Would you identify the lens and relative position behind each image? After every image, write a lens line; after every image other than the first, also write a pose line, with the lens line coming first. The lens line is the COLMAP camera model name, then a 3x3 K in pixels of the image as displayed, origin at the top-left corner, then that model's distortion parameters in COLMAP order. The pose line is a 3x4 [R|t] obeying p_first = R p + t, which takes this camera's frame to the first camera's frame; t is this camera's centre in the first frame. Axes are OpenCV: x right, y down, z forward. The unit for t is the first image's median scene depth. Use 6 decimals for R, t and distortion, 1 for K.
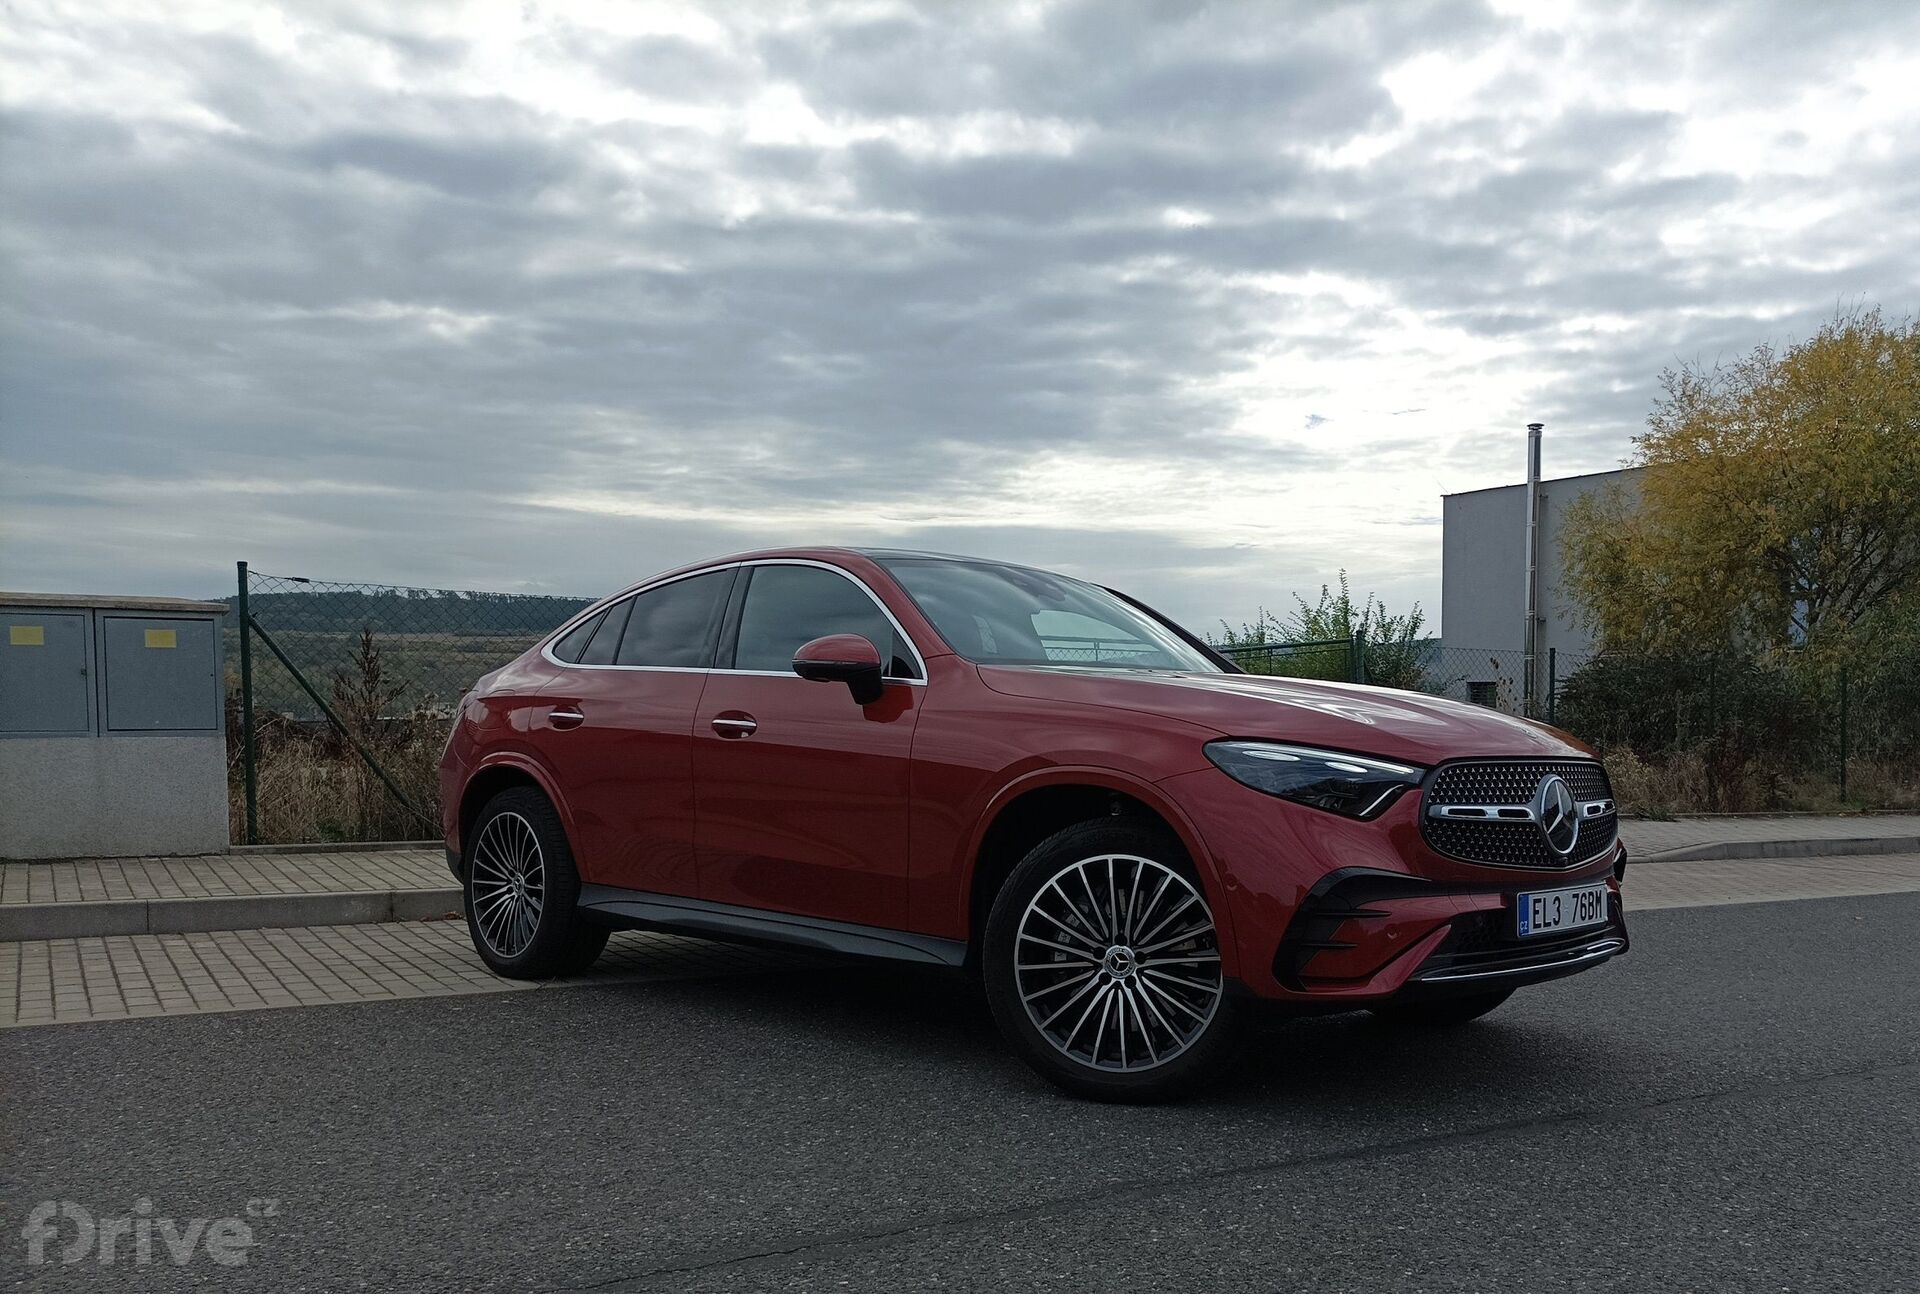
lens RADIAL K [[1500.0, 0, 961.7], [0, 1500.0, 768.6], [0, 0, 1]] dist [0.088898, -0.147697]
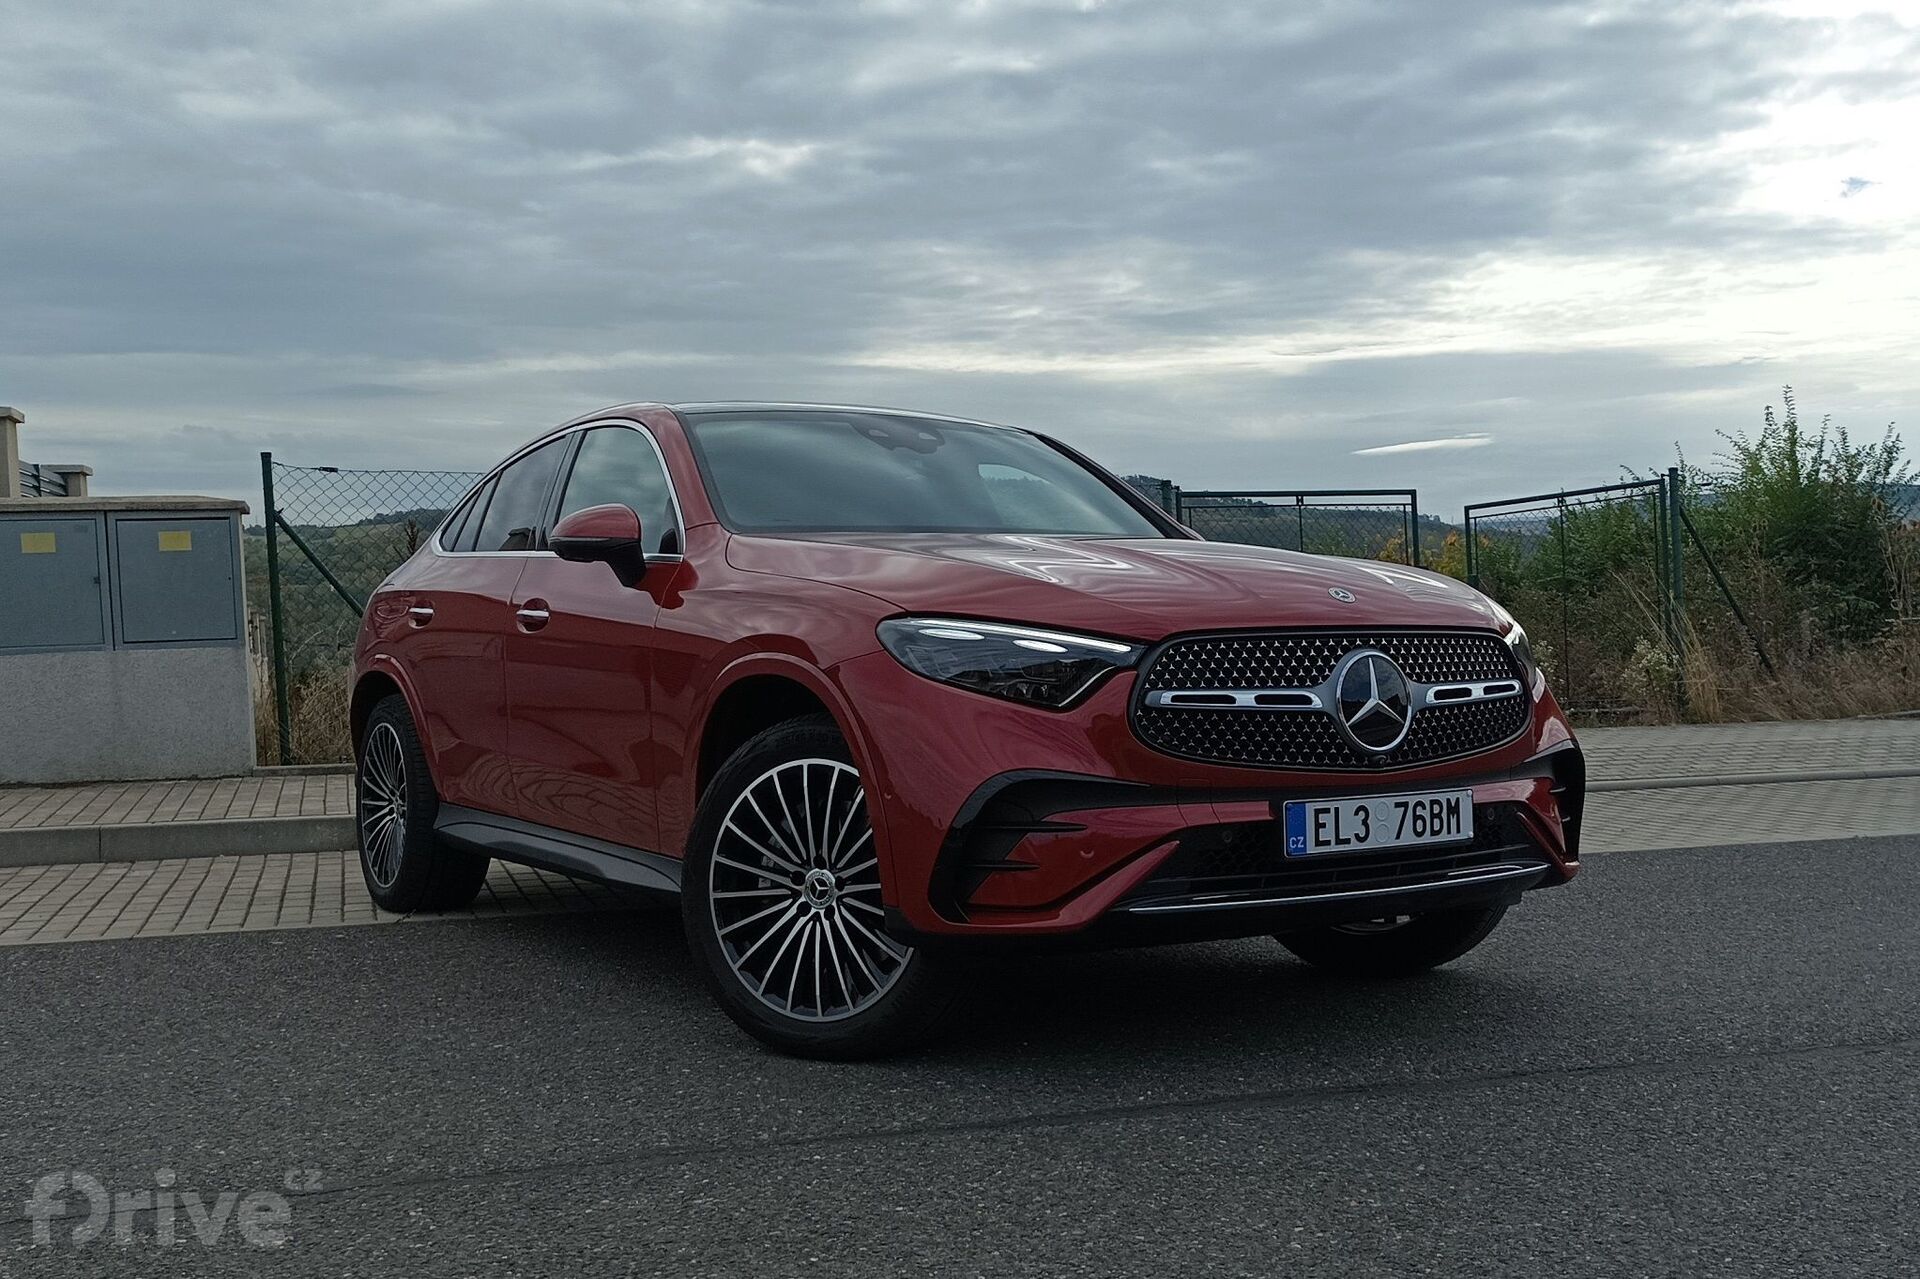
lens RADIAL K [[1853.3, 0, 959.1], [0, 1853.3, 689.6], [0, 0, 1]] dist [0.048761, -0.029574]
pose [[0.973831, -0.020198, -0.226373, 0.187840], [0.022503, 0.999718, 0.007603, 0.006000], [0.226156, -0.012498, 0.974011, 0.011744]]
